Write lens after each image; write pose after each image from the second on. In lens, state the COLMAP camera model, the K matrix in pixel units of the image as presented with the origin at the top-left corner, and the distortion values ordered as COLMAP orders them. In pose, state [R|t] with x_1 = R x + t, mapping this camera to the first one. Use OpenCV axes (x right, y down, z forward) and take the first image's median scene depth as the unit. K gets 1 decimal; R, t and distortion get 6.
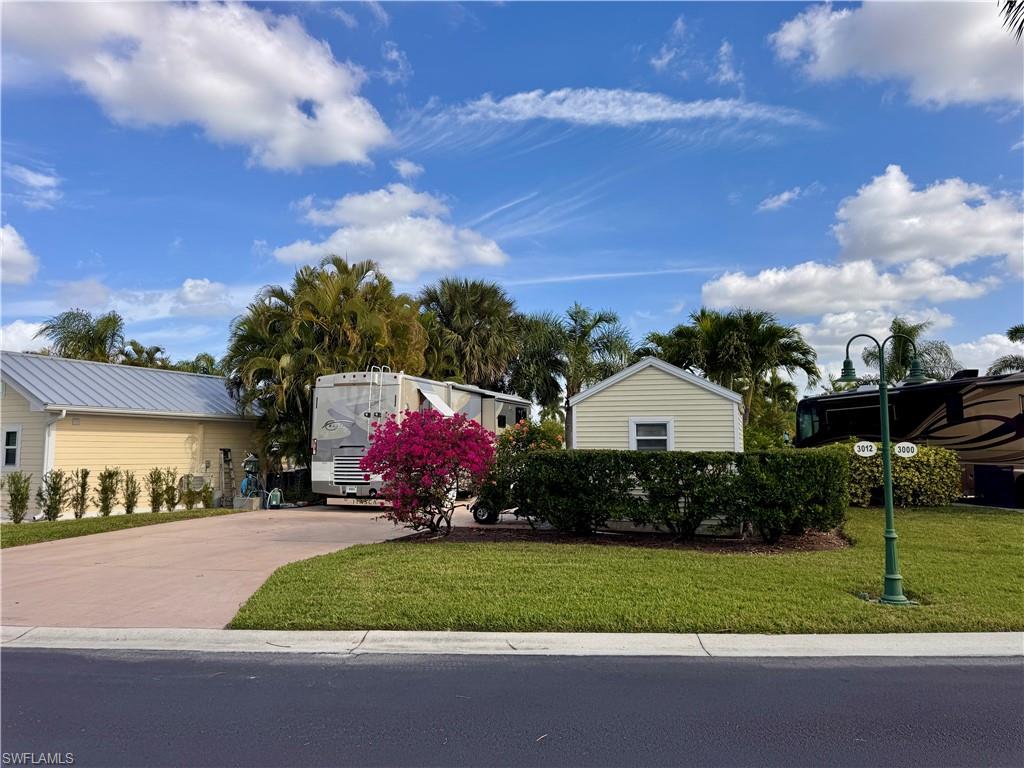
lens RADIAL K [[715.4, 0, 502.9], [0, 715.4, 385.4], [0, 0, 1]] dist [0.055165, -0.051662]
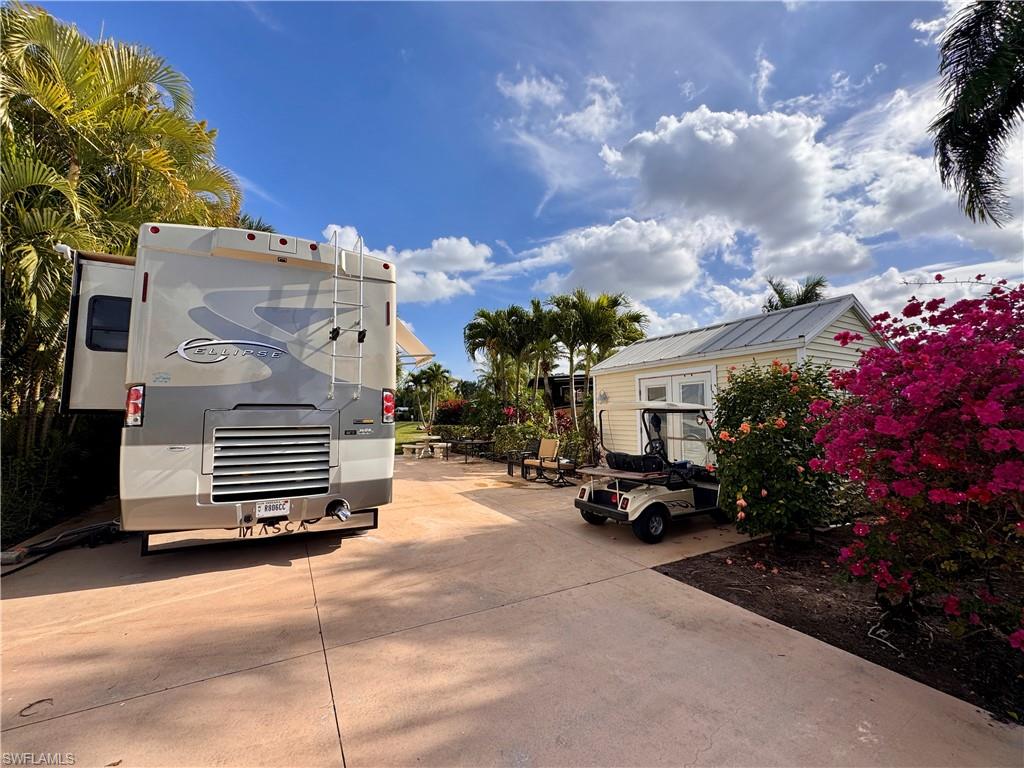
lens RADIAL K [[408.4, 0, 505.6], [0, 408.4, 379.8], [0, 0, 1]] dist [-0.001888, -0.000240]
pose [[0.660228, 0.061546, 0.748539, -0.074303], [-0.069421, 0.997371, -0.020775, 0.016239], [-0.747850, -0.038248, 0.662765, 0.182693]]
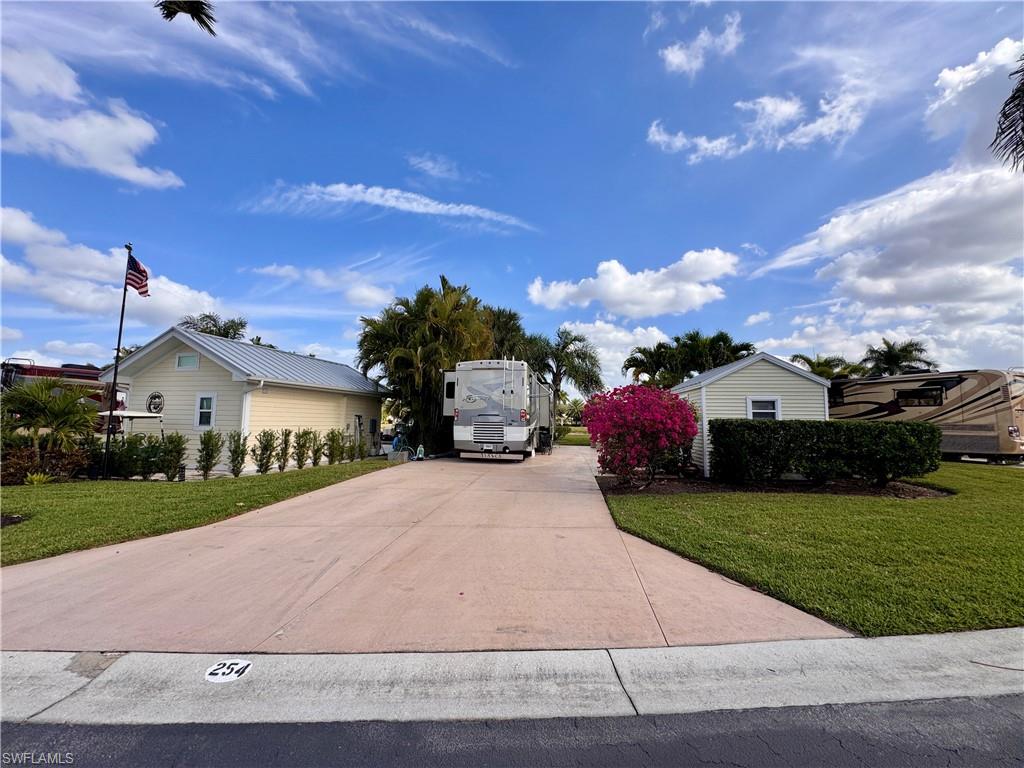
lens RADIAL K [[408.4, 0, 508.4], [0, 408.4, 377.8], [0, 0, 1]] dist [-0.001888, -0.000240]
pose [[0.980720, 0.032859, 0.192636, -0.079672], [-0.030018, 0.999394, -0.017647, 0.006993], [-0.193099, 0.011524, 0.981112, 0.059159]]
